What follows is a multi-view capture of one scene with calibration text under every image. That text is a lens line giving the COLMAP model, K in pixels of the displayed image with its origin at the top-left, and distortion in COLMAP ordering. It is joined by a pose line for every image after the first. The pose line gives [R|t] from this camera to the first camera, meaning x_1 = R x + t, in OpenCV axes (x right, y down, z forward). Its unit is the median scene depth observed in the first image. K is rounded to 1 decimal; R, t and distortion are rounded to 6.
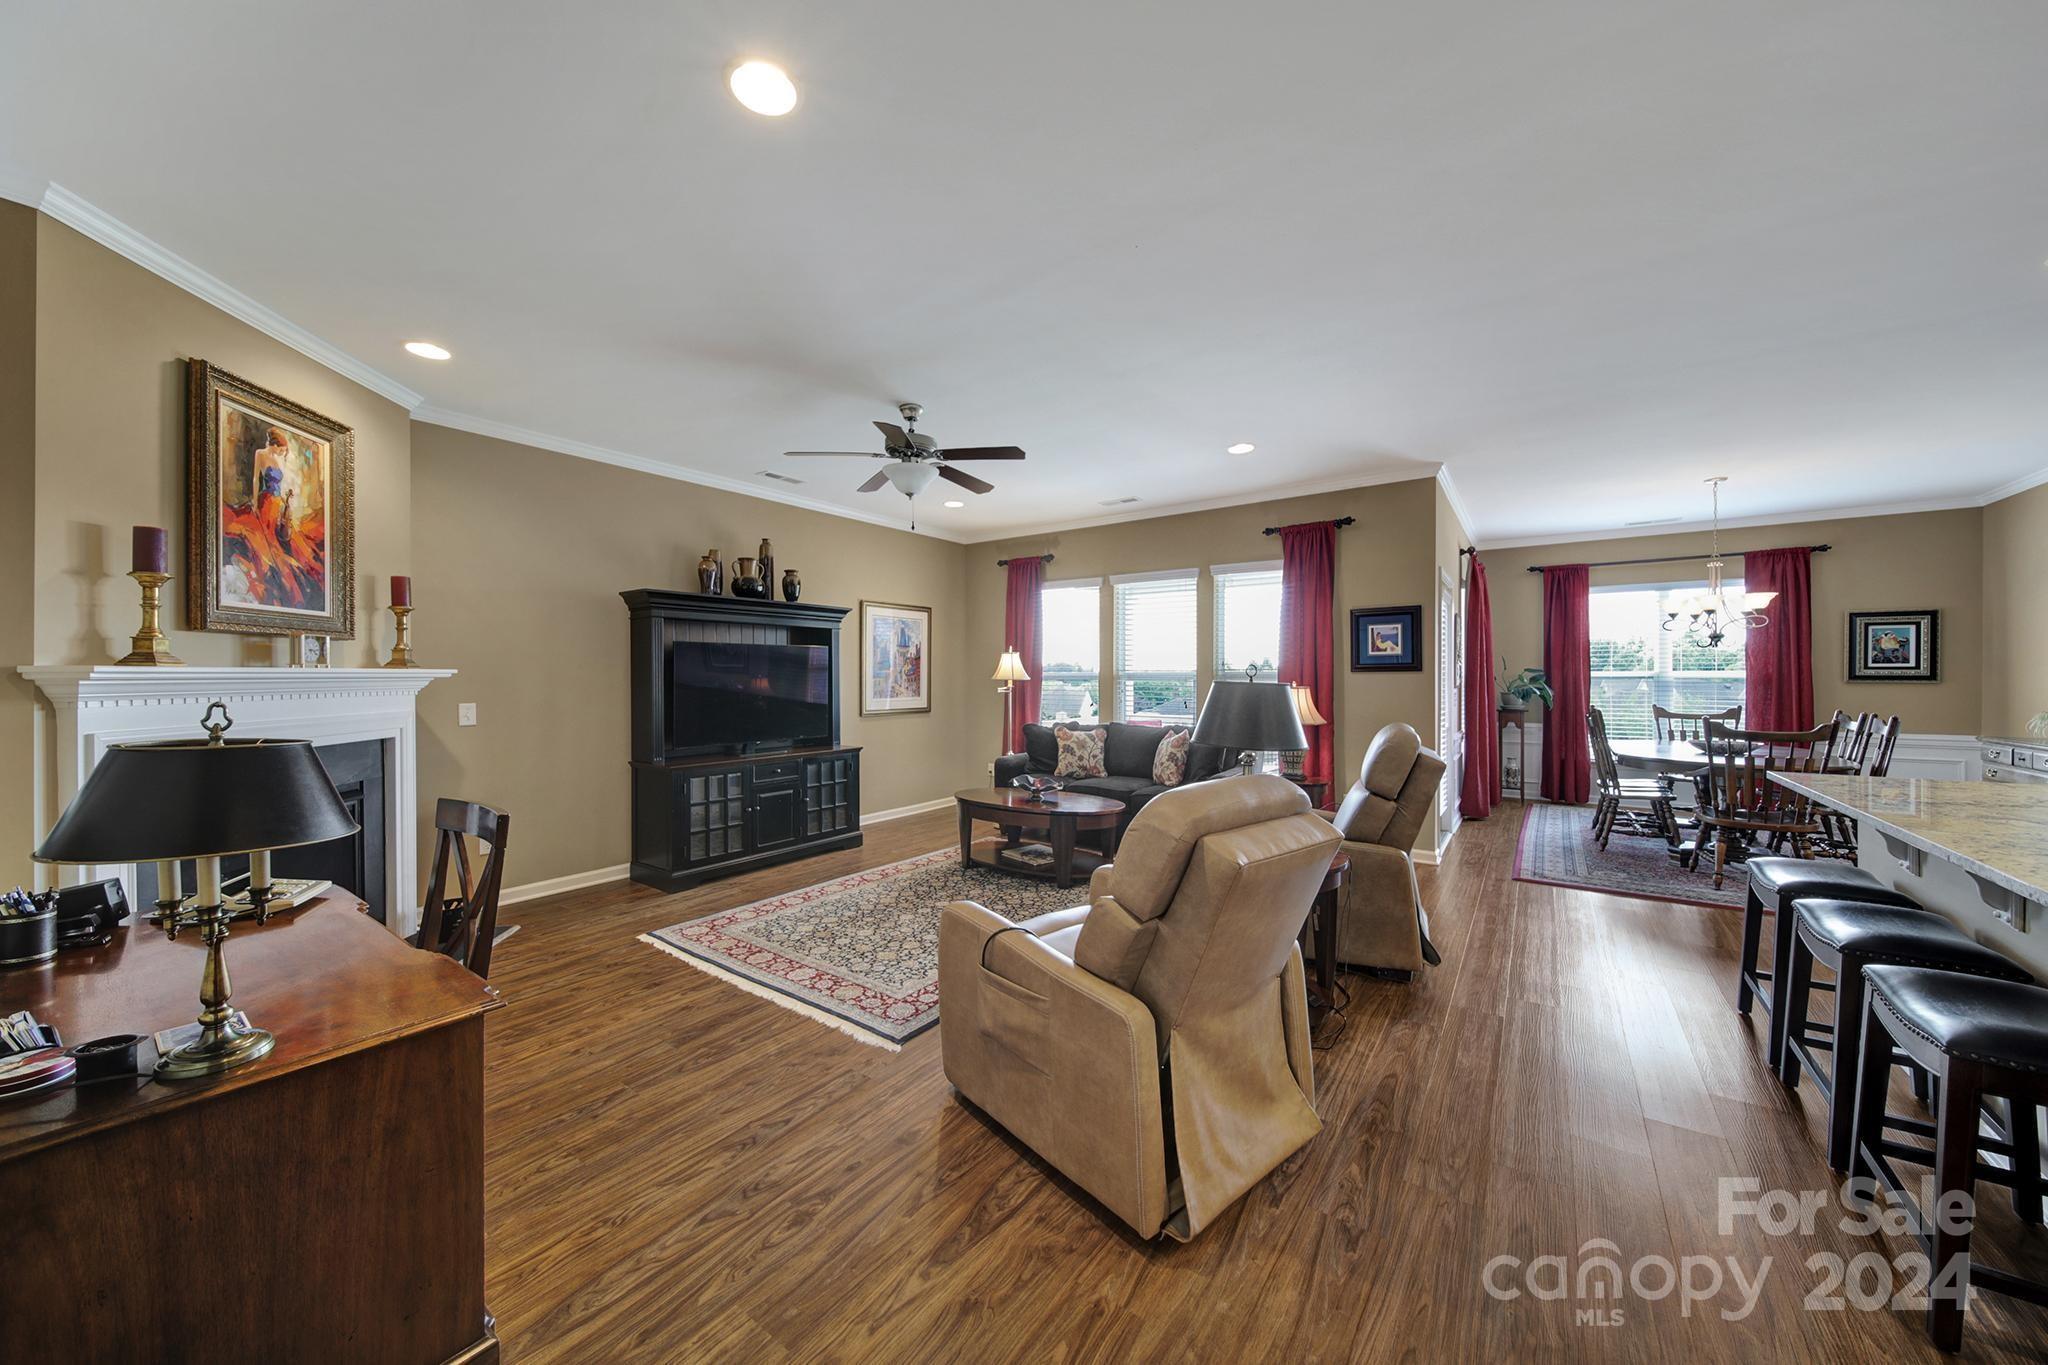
lens RADIAL K [[719.8, 0, 1012.7], [0, 719.8, 671.8], [0, 0, 1]] dist [-0.002062, -0.000828]
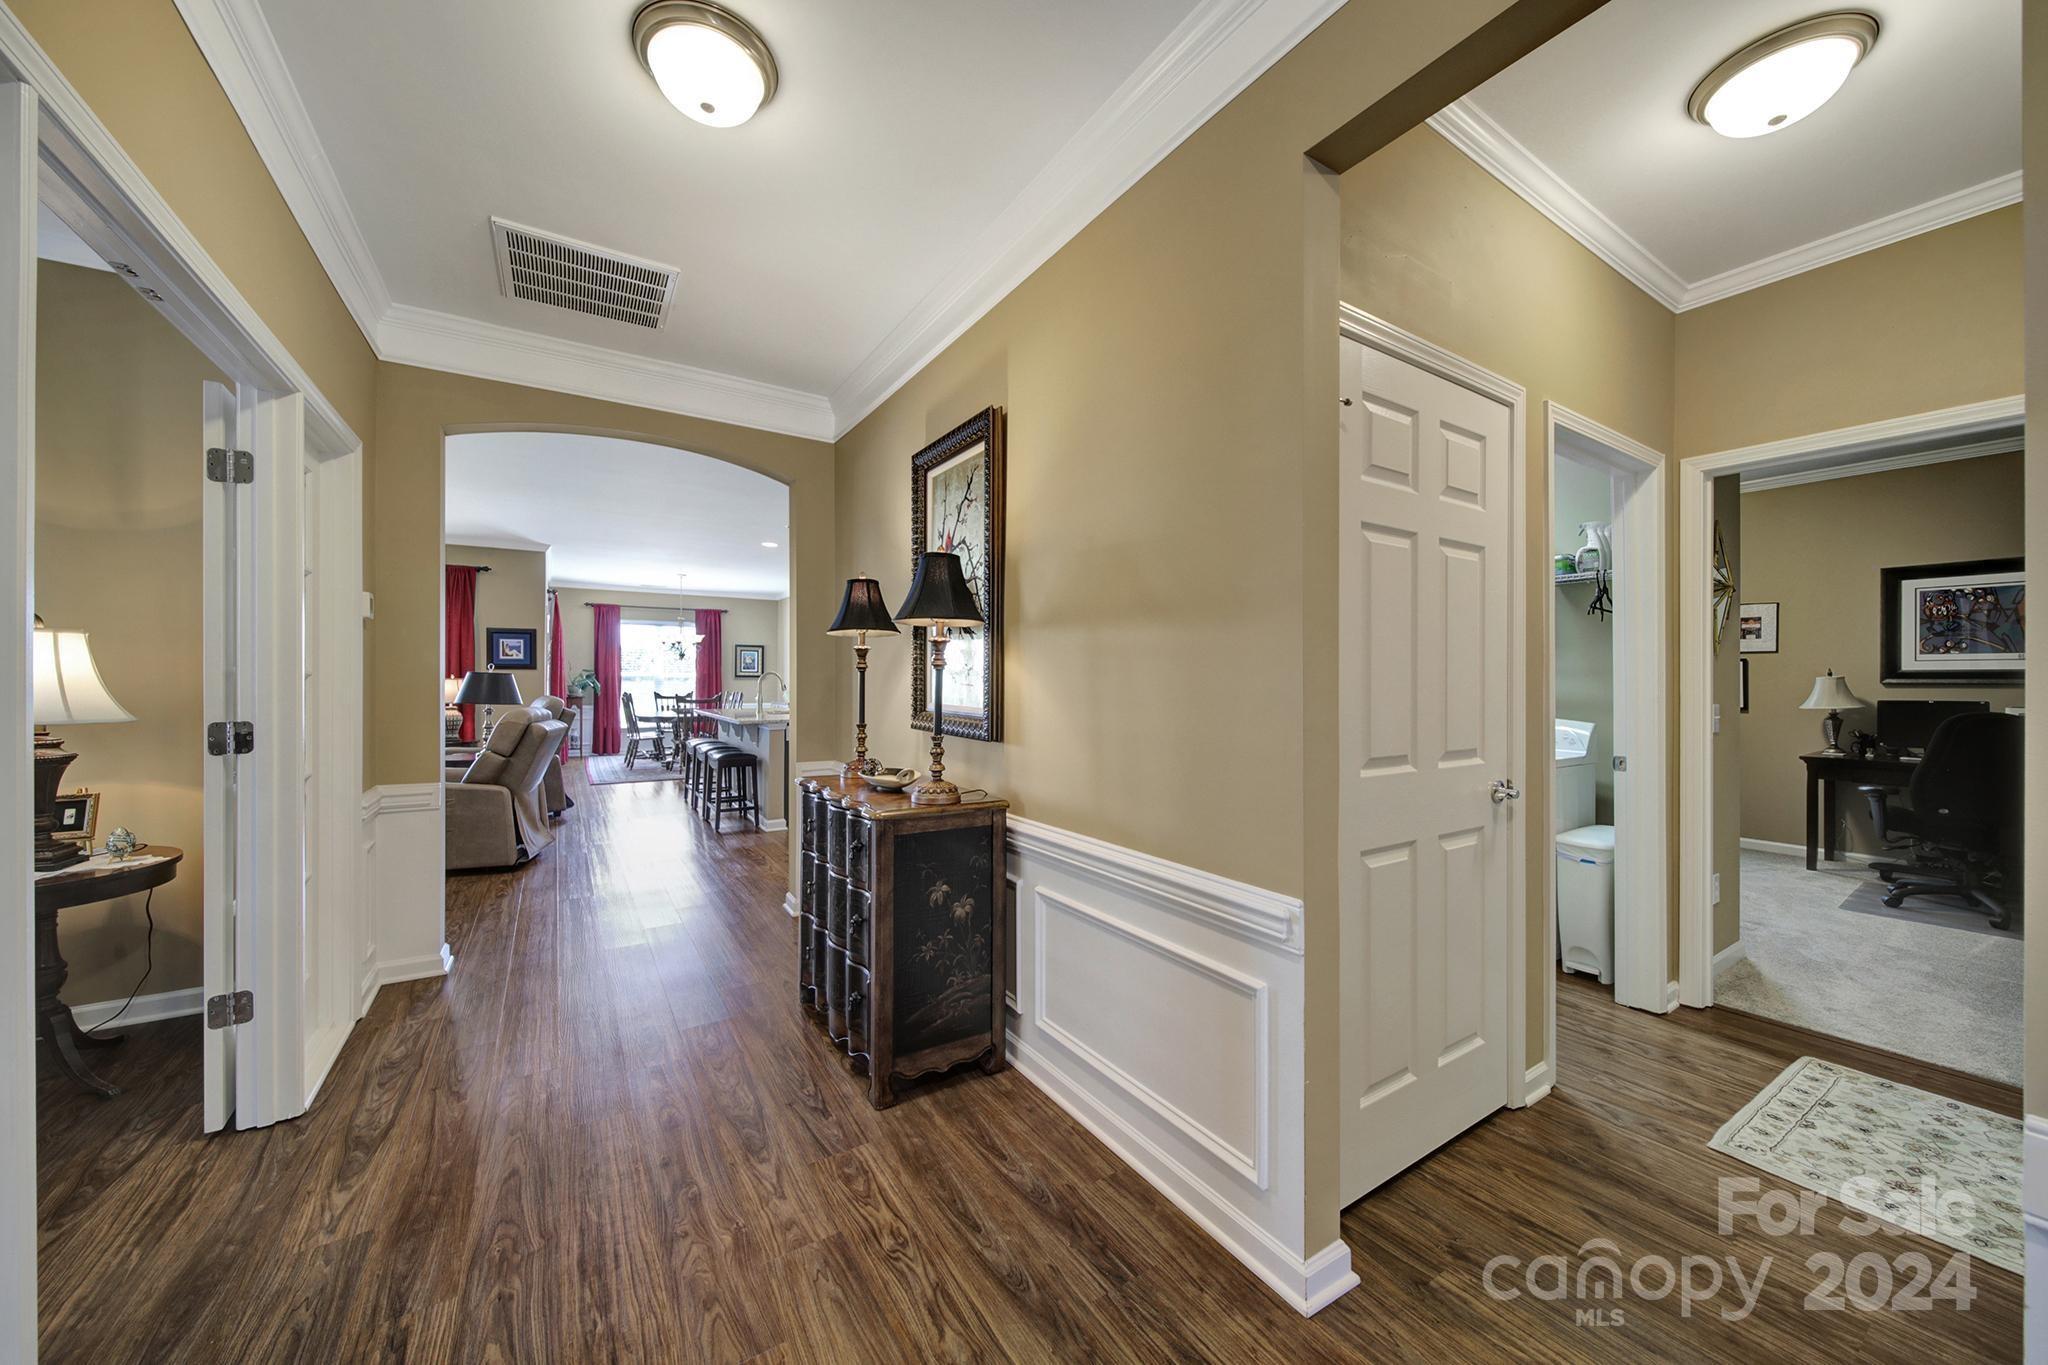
lens RADIAL K [[719.8, 0, 1025.5], [0, 719.8, 680.8], [0, 0, 1]] dist [-0.002062, -0.000828]
pose [[0.351355, 0.000186, 0.936242, -0.549722], [-0.007872, 0.999965, 0.002755, 0.011085], [-0.936209, -0.008338, 0.351344, -0.590791]]
